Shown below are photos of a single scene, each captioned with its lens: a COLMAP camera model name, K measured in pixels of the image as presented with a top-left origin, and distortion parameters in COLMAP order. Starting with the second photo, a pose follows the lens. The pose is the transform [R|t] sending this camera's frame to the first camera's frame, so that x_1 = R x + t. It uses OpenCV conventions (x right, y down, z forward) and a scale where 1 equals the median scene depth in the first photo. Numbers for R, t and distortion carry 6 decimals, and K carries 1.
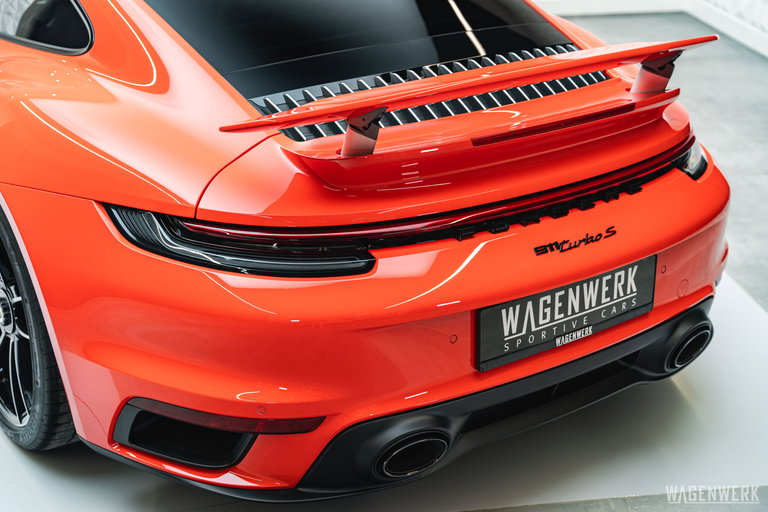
lens RADIAL K [[1166.2, 0, 383.1], [0, 1166.2, 252.8], [0, 0, 1]] dist [0.020525, 0.000000]
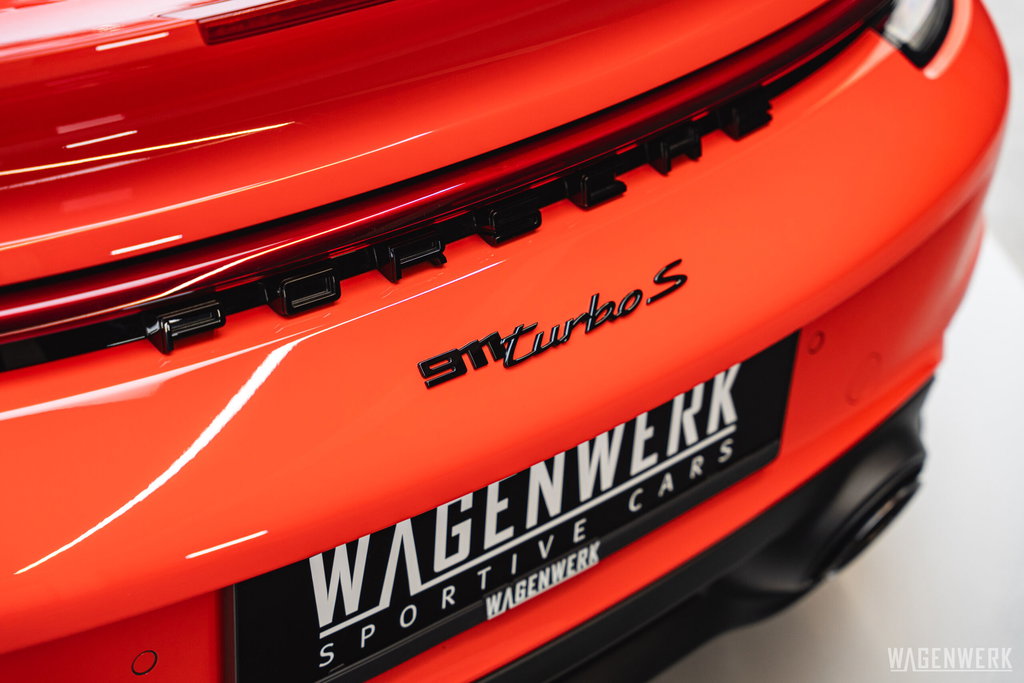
lens RADIAL K [[2066.2, 0, 511.7], [0, 2066.2, 342.8], [0, 0, 1]] dist [0.024880, 0.000000]
pose [[0.992396, 0.012385, 0.122460, 0.083929], [-0.039139, 0.975038, 0.218561, -0.123427], [-0.116696, -0.221692, 0.968109, 0.458534]]
